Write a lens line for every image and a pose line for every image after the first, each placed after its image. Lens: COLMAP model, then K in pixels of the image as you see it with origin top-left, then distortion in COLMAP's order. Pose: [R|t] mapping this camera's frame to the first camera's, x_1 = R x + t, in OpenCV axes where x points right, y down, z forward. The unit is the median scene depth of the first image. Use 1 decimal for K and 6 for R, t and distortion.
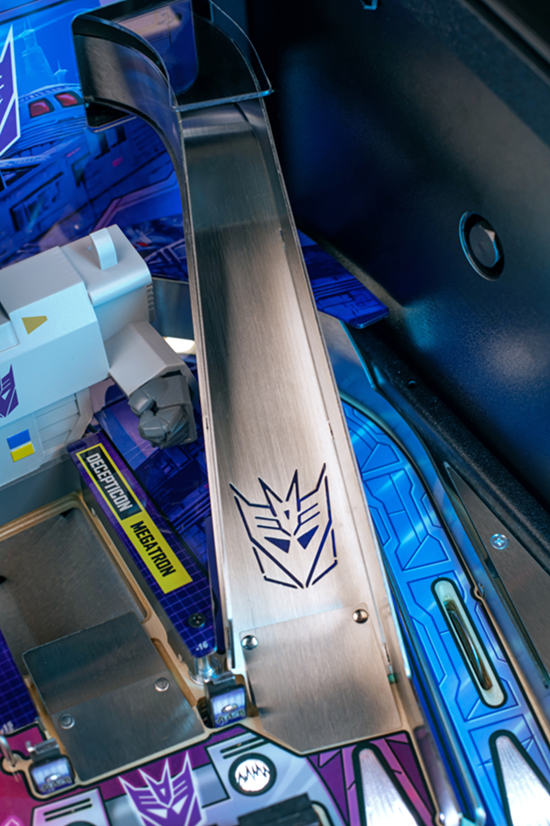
lens RADIAL K [[1267.7, 0, 275.0], [0, 1267.7, 413.0], [0, 0, 1]] dist [-0.174413, -0.026224]
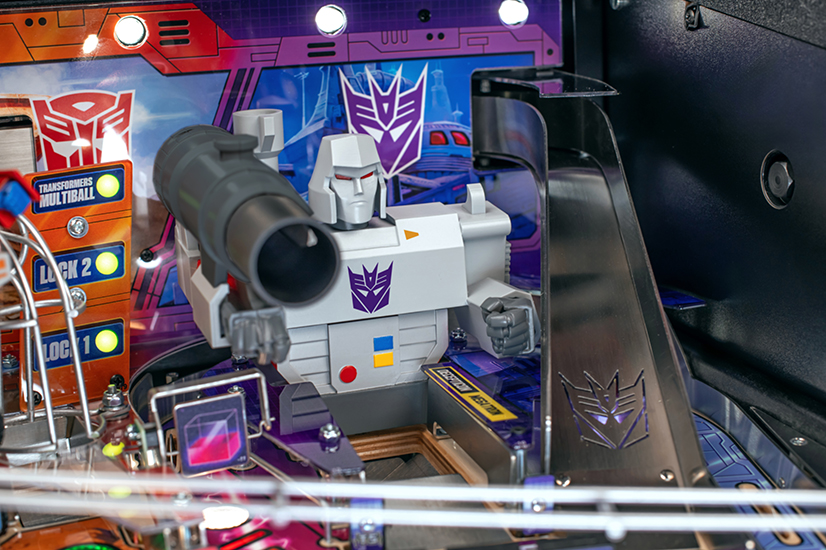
lens RADIAL K [[1267.7, 0, 413.0], [0, 1267.7, 275.0], [0, 0, 1]] dist [-0.174413, -0.026224]
pose [[0.979403, 0.055076, -0.194259, 0.051162], [-0.153340, 0.828806, -0.538115, 0.600814], [0.131366, 0.556819, 0.820180, -0.007742]]
